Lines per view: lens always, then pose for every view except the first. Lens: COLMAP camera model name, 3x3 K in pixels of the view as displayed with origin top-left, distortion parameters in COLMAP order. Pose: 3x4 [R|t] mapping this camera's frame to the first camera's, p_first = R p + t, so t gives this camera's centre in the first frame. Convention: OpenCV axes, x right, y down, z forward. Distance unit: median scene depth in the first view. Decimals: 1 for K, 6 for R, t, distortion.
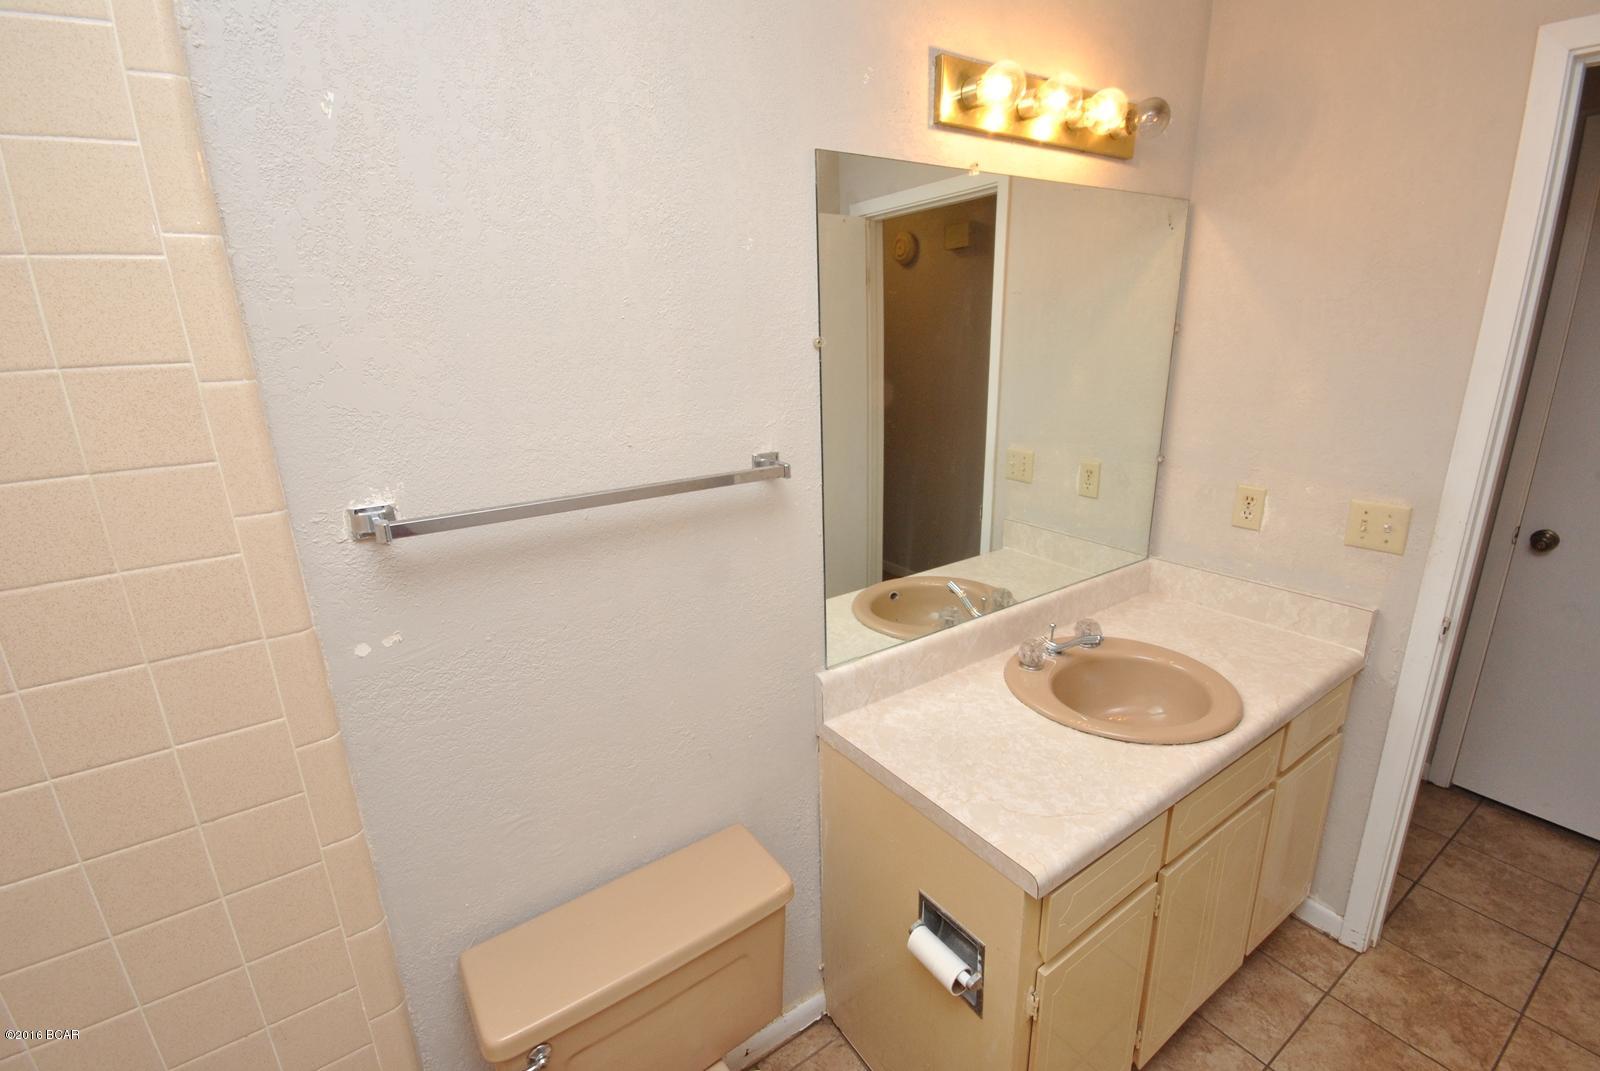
lens RADIAL K [[708.2, 0, 802.6], [0, 708.2, 534.6], [0, 0, 1]] dist [-0.000810, -0.000082]
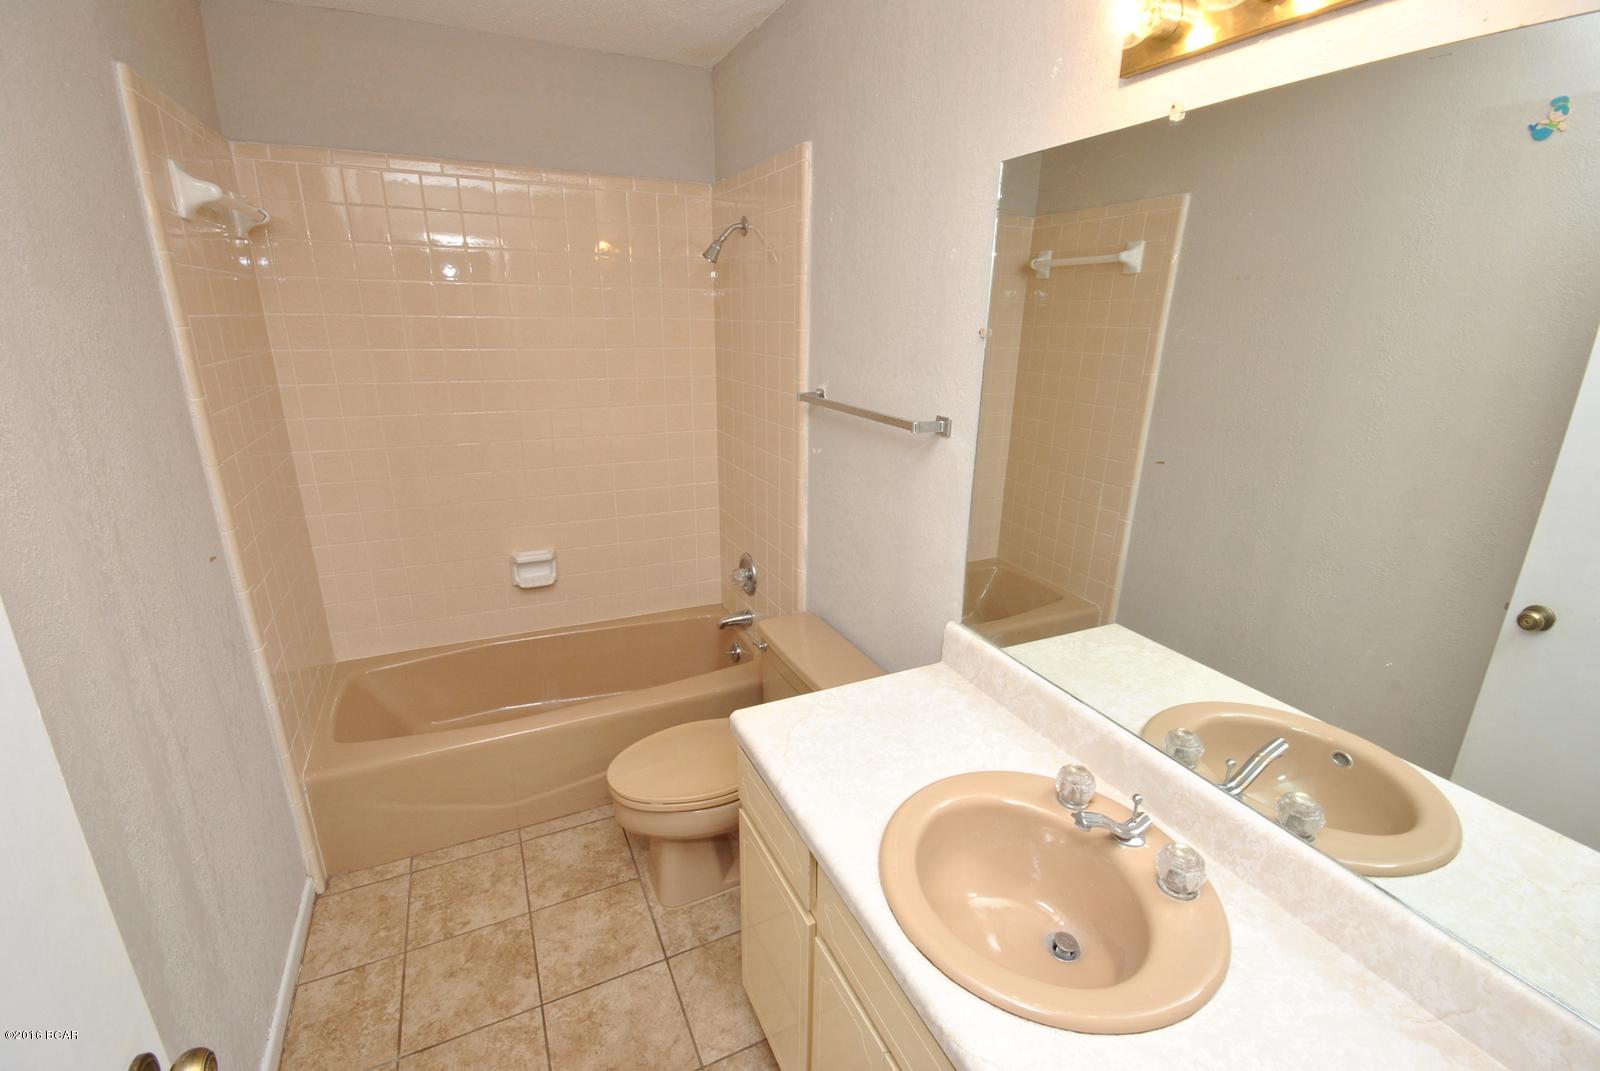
lens RADIAL K [[708.2, 0, 802.6], [0, 708.2, 534.6], [0, 0, 1]] dist [-0.000810, -0.000082]
pose [[-0.164846, 0.317893, -0.933686, 1.027539], [-0.278782, 0.893019, 0.353267, -0.251015], [0.946101, 0.318529, -0.058588, 0.751267]]
